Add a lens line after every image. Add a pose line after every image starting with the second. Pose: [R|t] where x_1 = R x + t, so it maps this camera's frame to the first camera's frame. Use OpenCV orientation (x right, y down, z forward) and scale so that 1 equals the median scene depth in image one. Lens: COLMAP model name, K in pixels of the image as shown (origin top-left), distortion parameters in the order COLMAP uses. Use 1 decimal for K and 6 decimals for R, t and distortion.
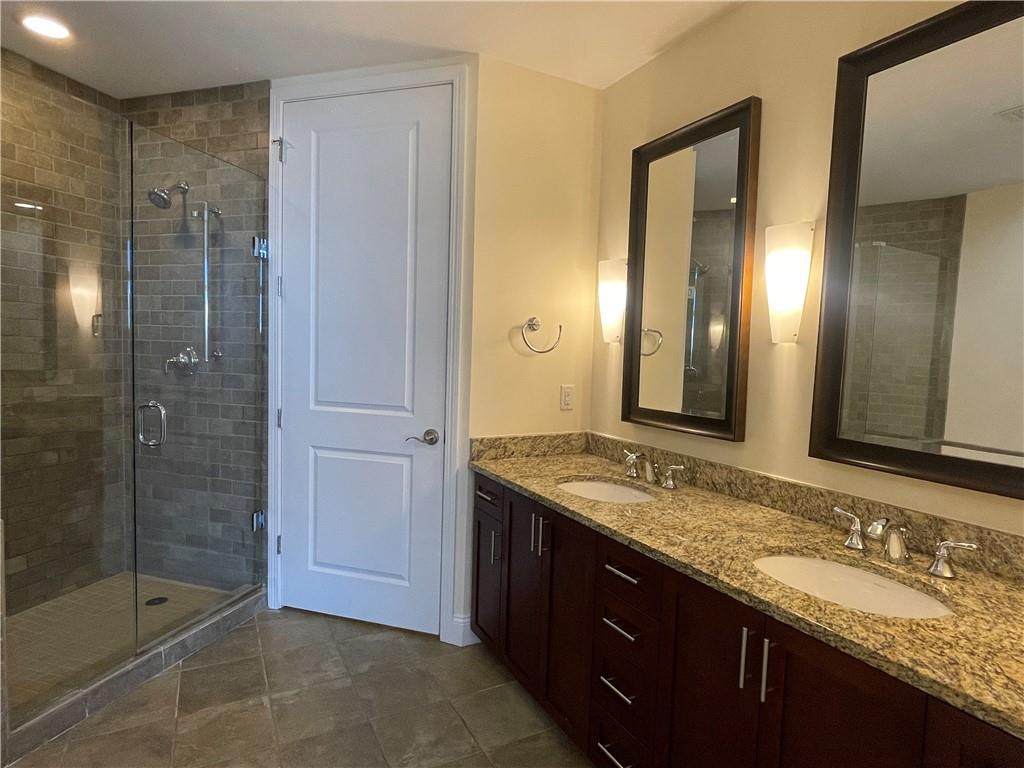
lens RADIAL K [[569.4, 0, 510.5], [0, 569.4, 387.8], [0, 0, 1]] dist [-0.004669, 0.003628]
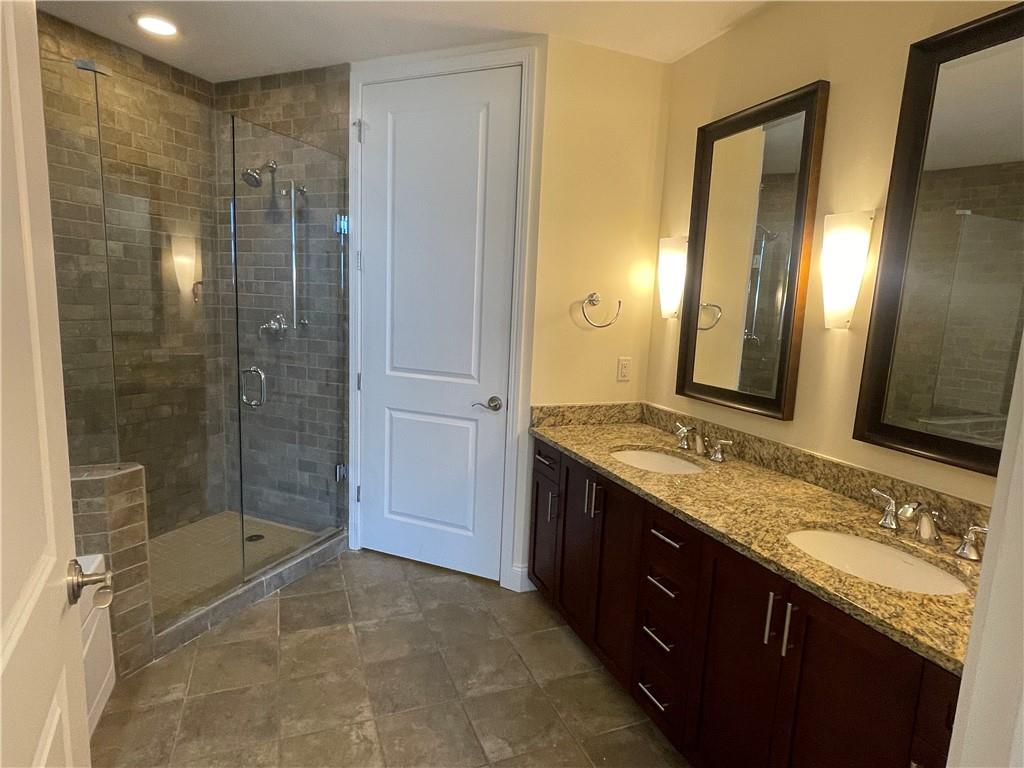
lens RADIAL K [[569.4, 0, 511.1], [0, 569.4, 387.6], [0, 0, 1]] dist [-0.004669, 0.003628]
pose [[0.994407, 0.027437, -0.101991, 0.000330], [-0.019376, 0.996670, 0.079205, -0.030049], [0.103825, -0.076785, 0.991627, -0.067844]]
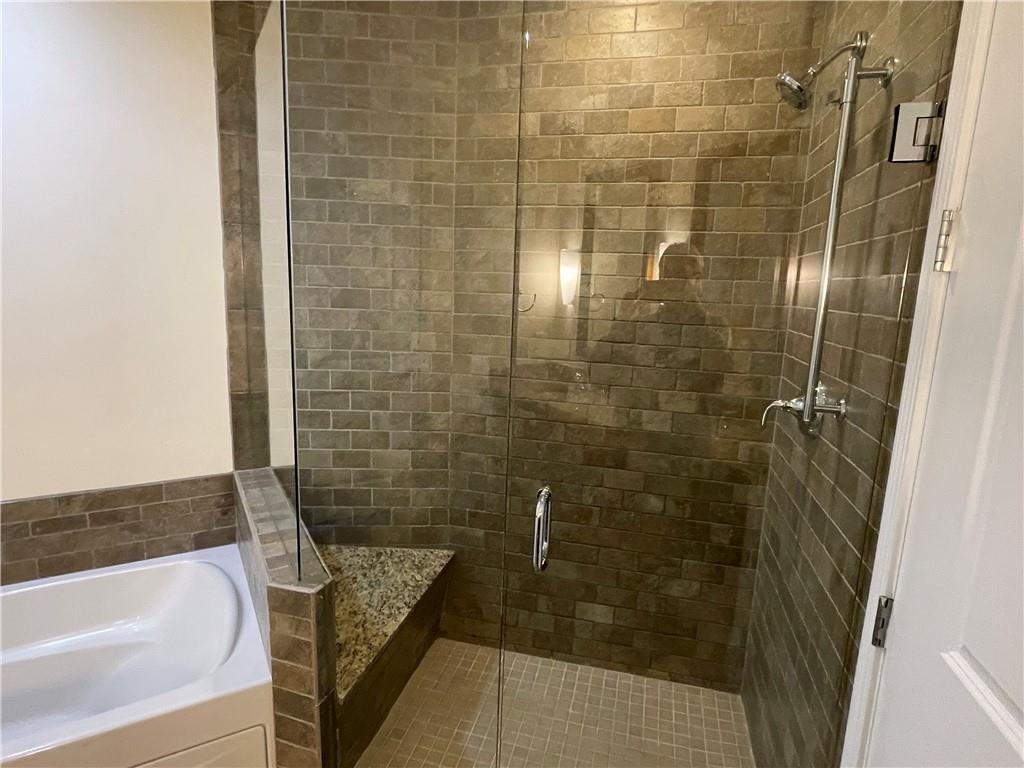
lens RADIAL K [[569.4, 0, 510.8], [0, 569.4, 385.8], [0, 0, 1]] dist [-0.004669, 0.003628]
pose [[0.054914, 0.141853, -0.988363, -0.095913], [-0.108899, 0.984803, 0.135292, -0.120082], [0.992535, 0.100203, 0.069527, 0.783109]]
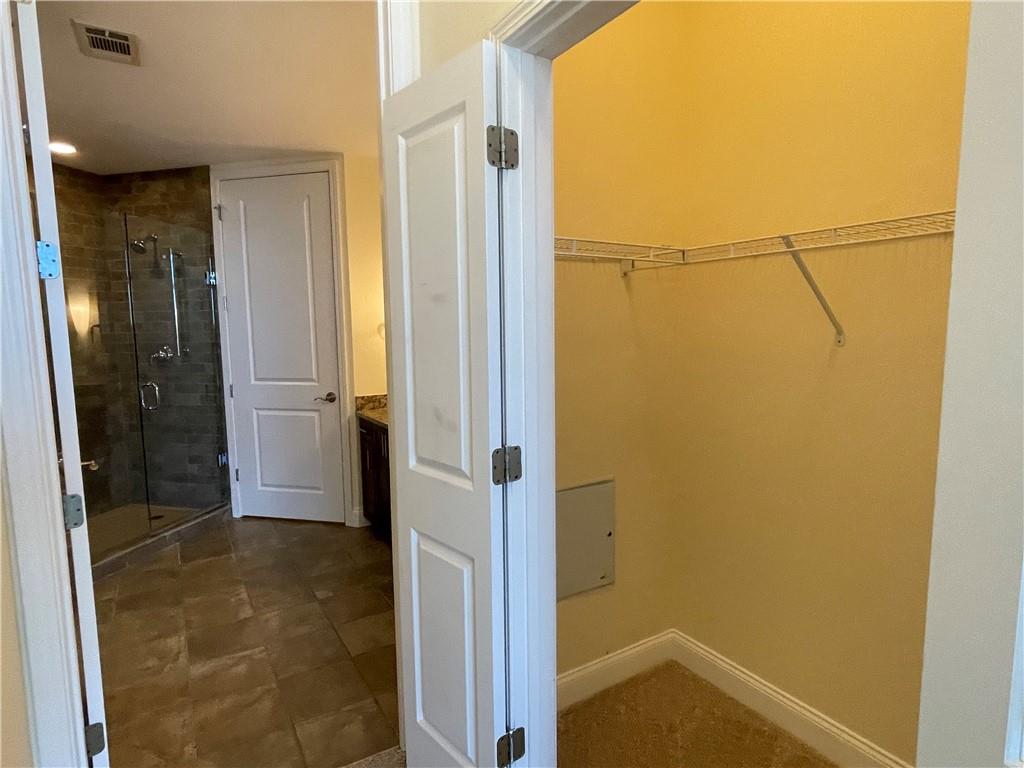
lens RADIAL K [[569.4, 0, 505.0], [0, 569.4, 386.1], [0, 0, 1]] dist [-0.004669, 0.003628]
pose [[0.997406, -0.051887, 0.049880, 0.257848], [0.049866, 0.997916, 0.040940, 0.015756], [-0.051901, -0.038346, 0.997916, -0.576443]]
